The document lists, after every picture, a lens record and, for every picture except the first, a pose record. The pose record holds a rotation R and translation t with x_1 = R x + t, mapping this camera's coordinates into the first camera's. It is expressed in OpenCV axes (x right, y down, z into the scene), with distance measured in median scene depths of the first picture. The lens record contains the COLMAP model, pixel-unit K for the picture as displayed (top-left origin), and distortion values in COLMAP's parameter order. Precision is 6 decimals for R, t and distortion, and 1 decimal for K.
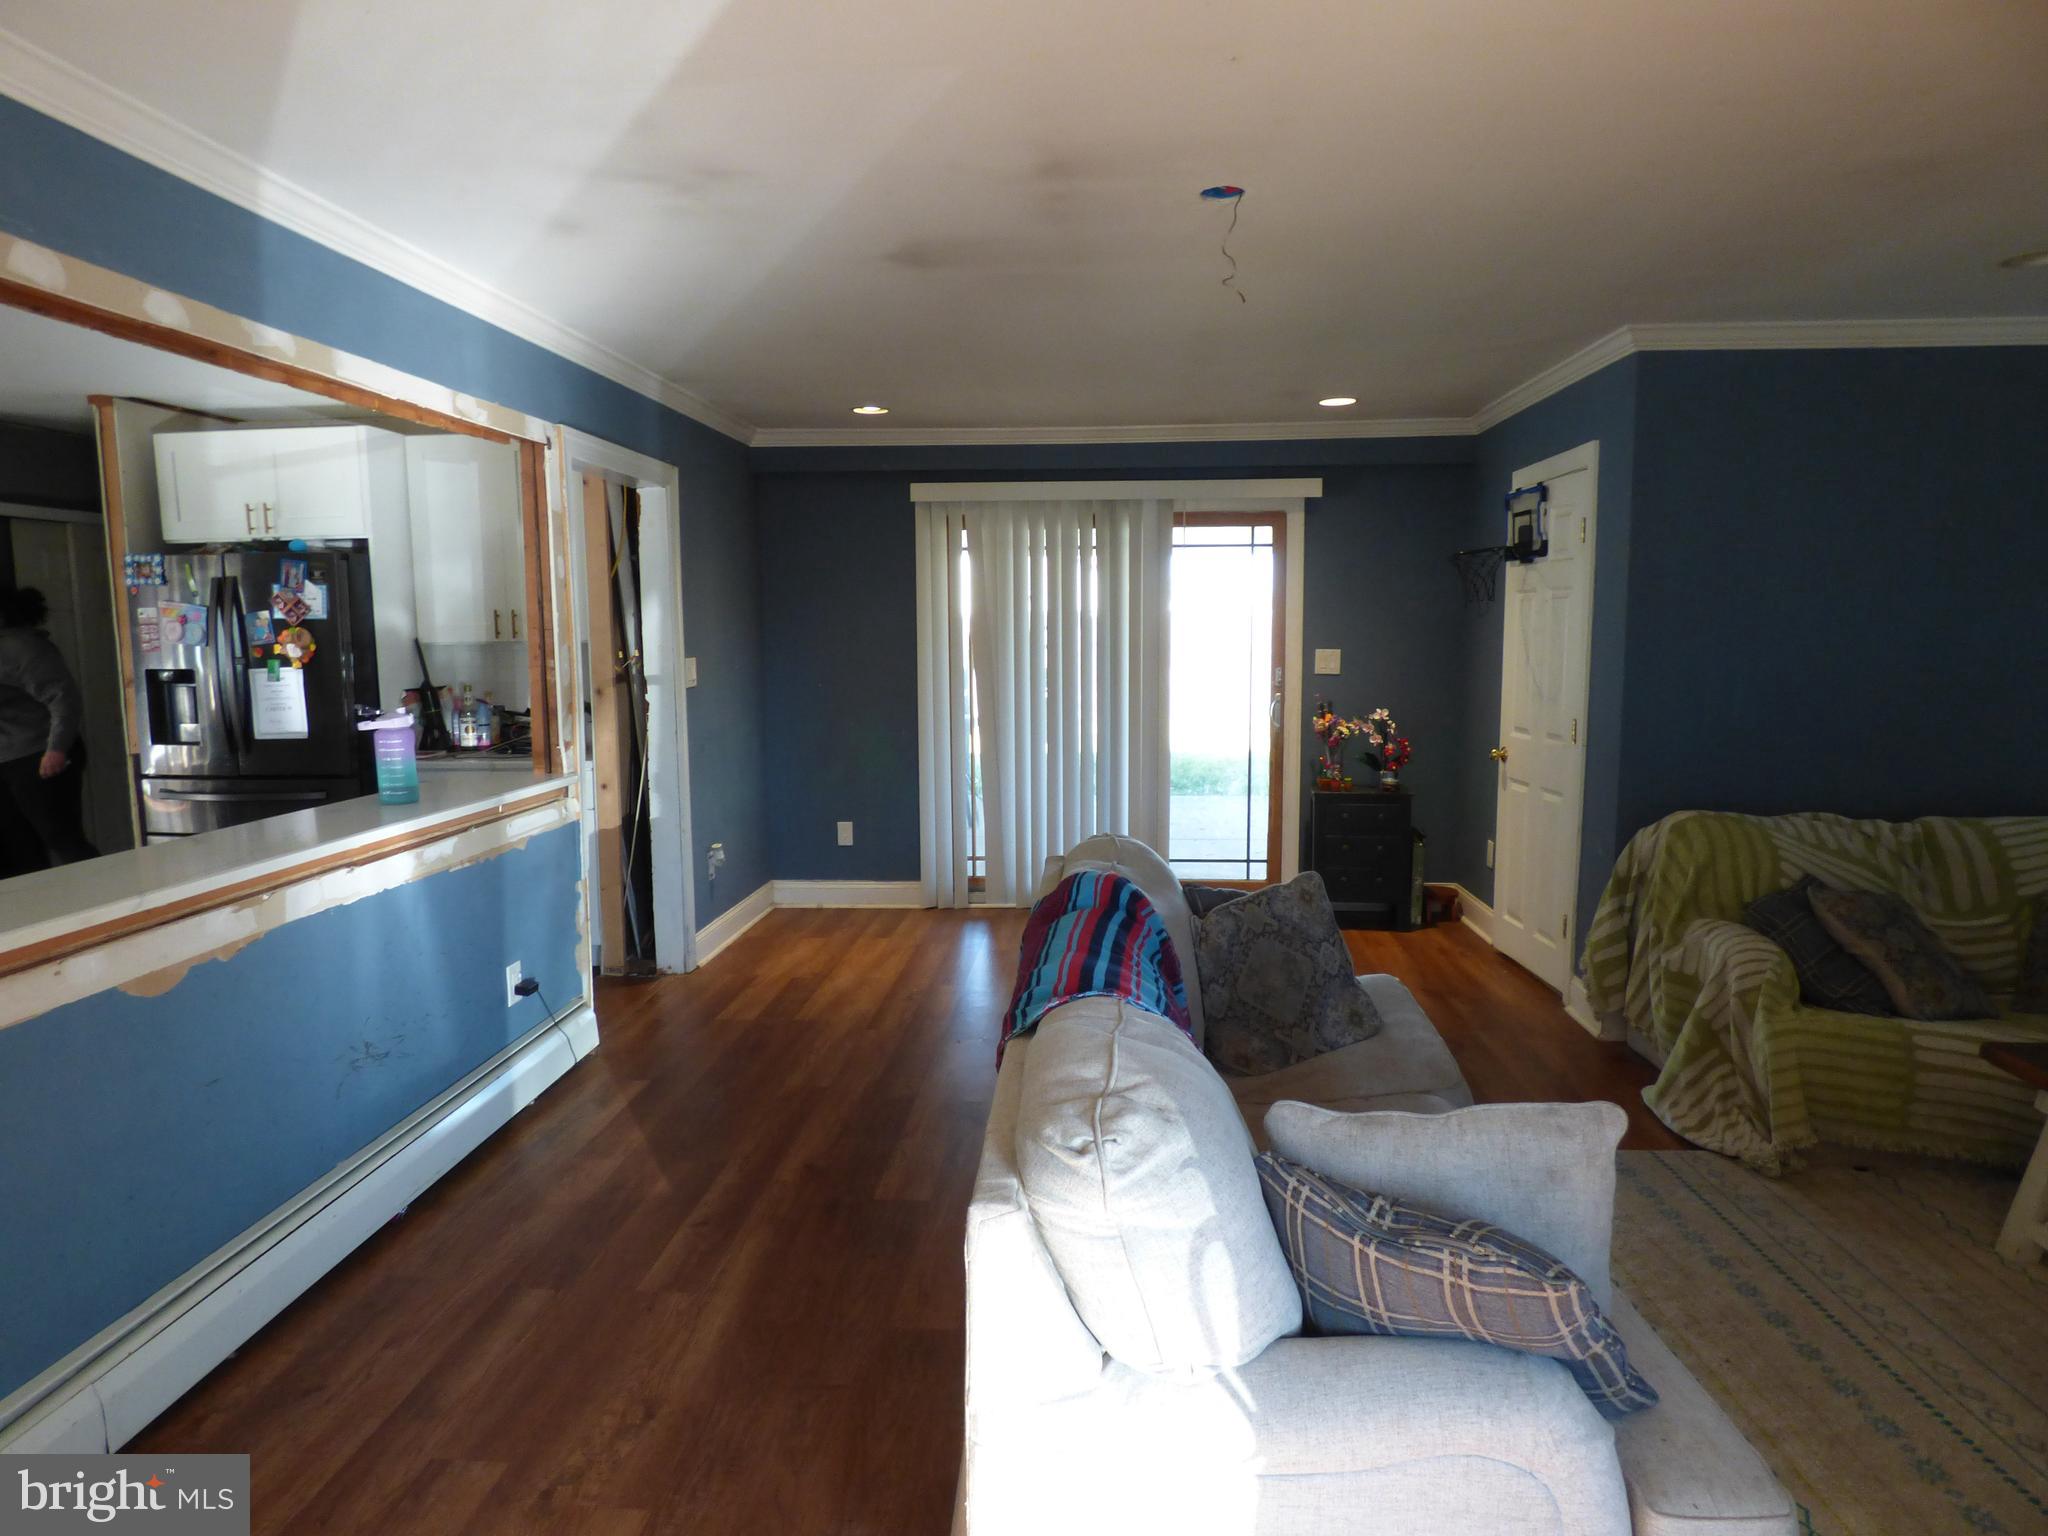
lens RADIAL K [[1229.2, 0, 1011.6], [0, 1229.2, 764.5], [0, 0, 1]] dist [-0.034440, 0.006089]
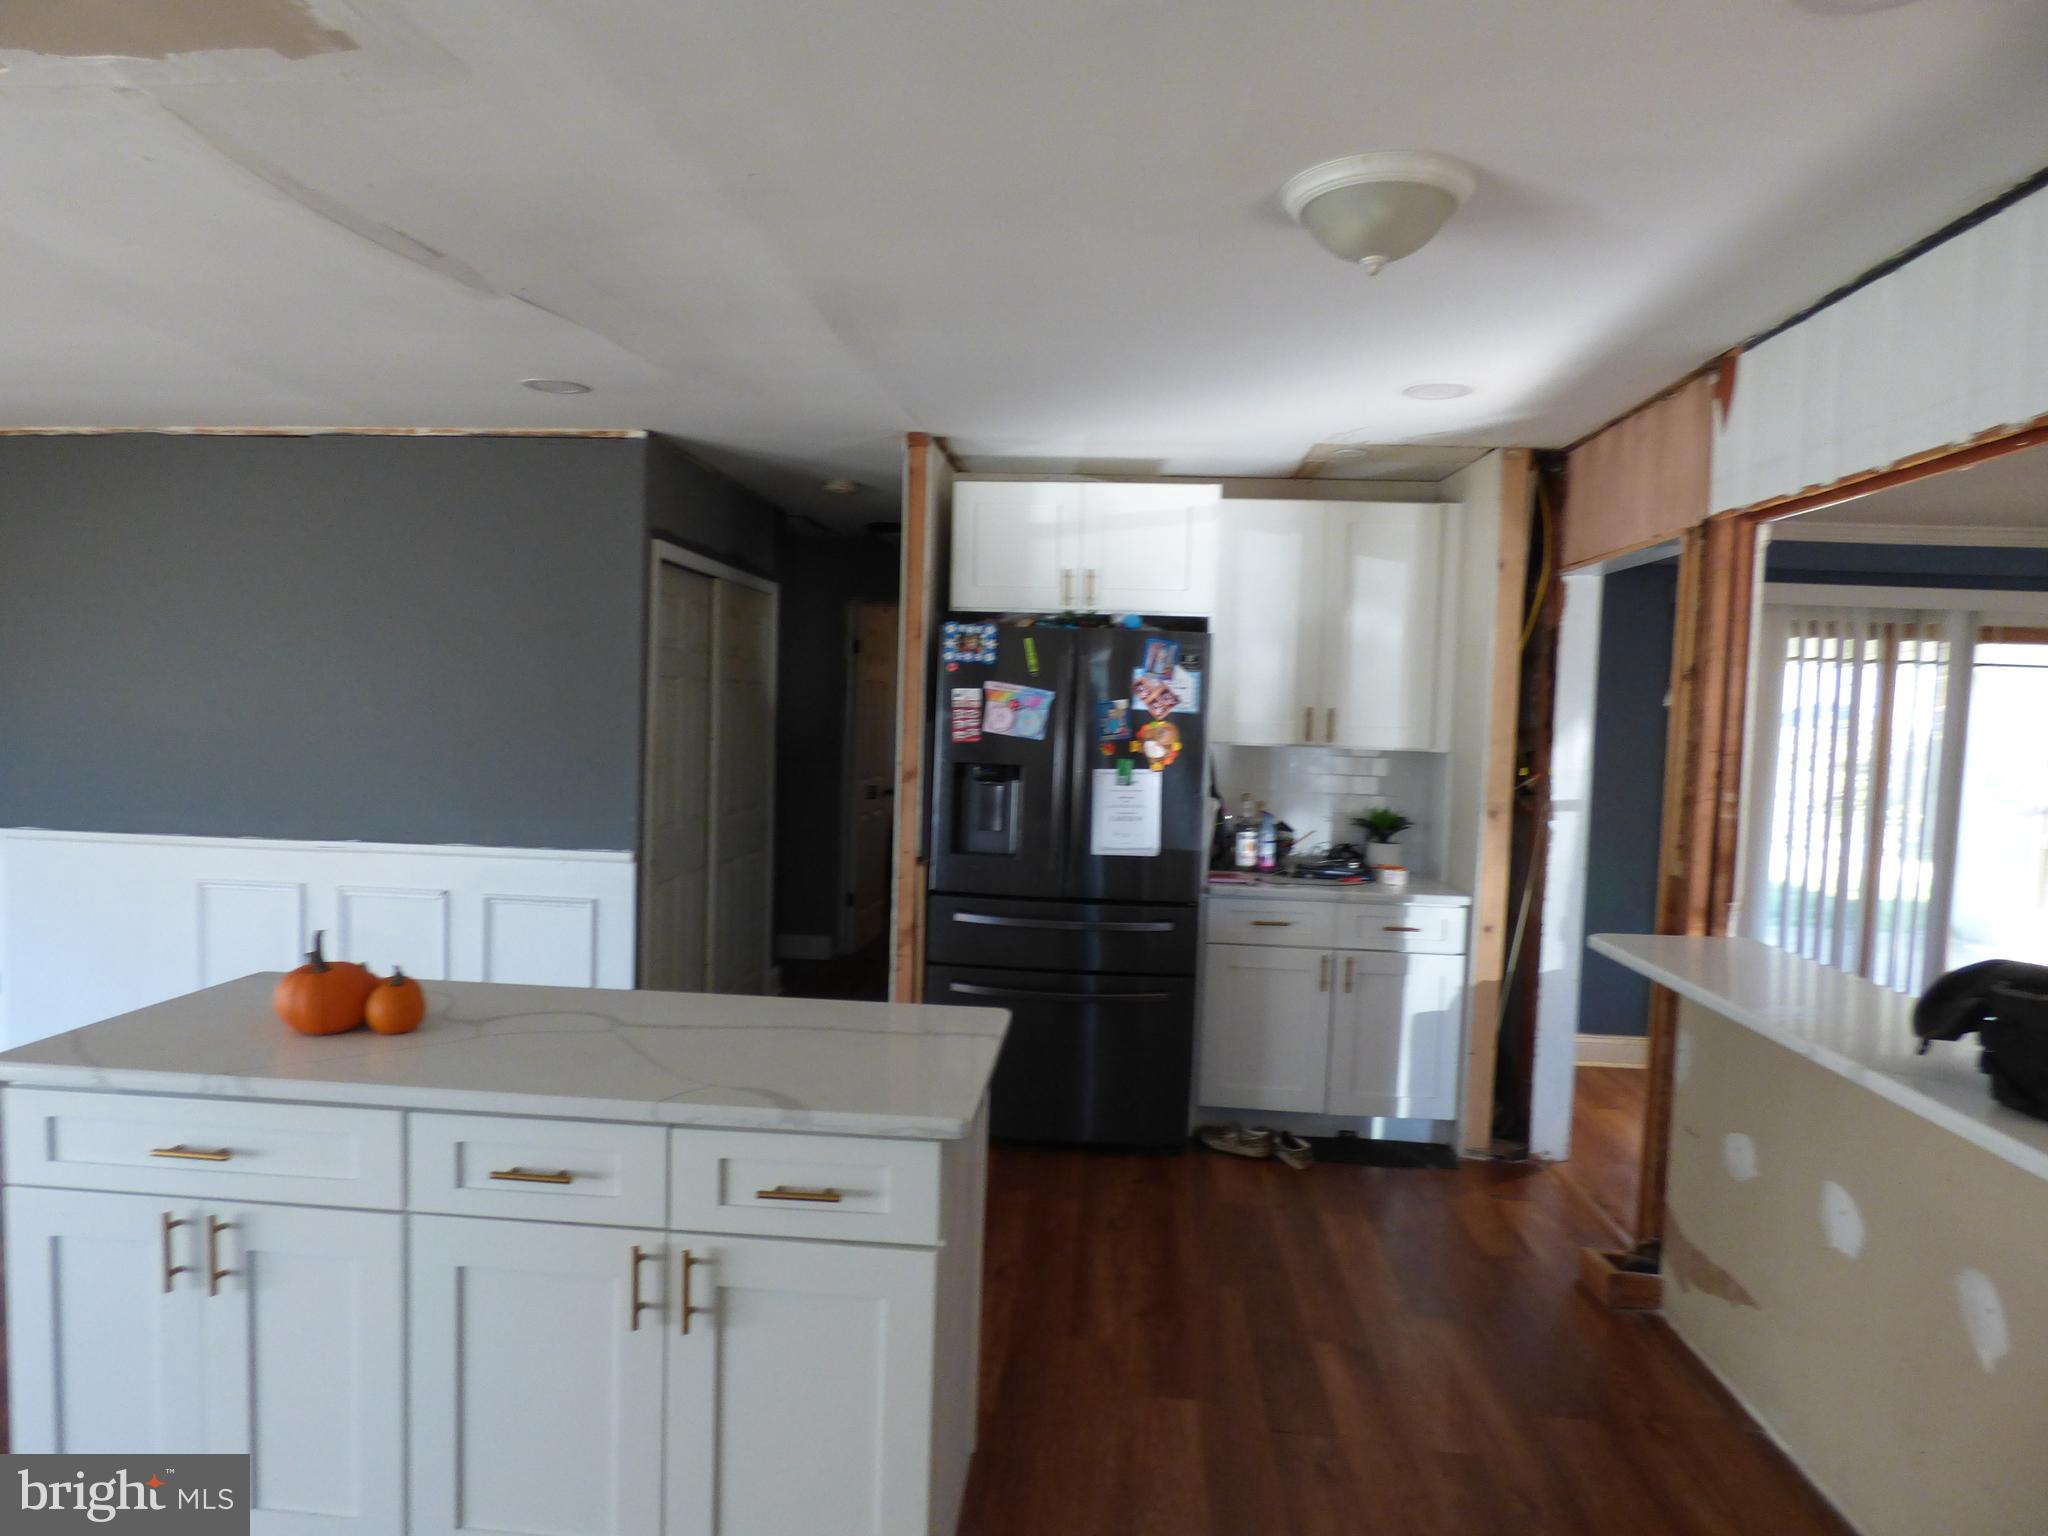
lens RADIAL K [[1229.2, 0, 1011.6], [0, 1229.2, 764.5], [0, 0, 1]] dist [-0.034440, 0.006089]
pose [[0.998356, 0.046312, -0.033786, -0.657217], [-0.048371, 0.996846, -0.062909, -0.026422], [0.030766, 0.064440, 0.997447, 0.167854]]
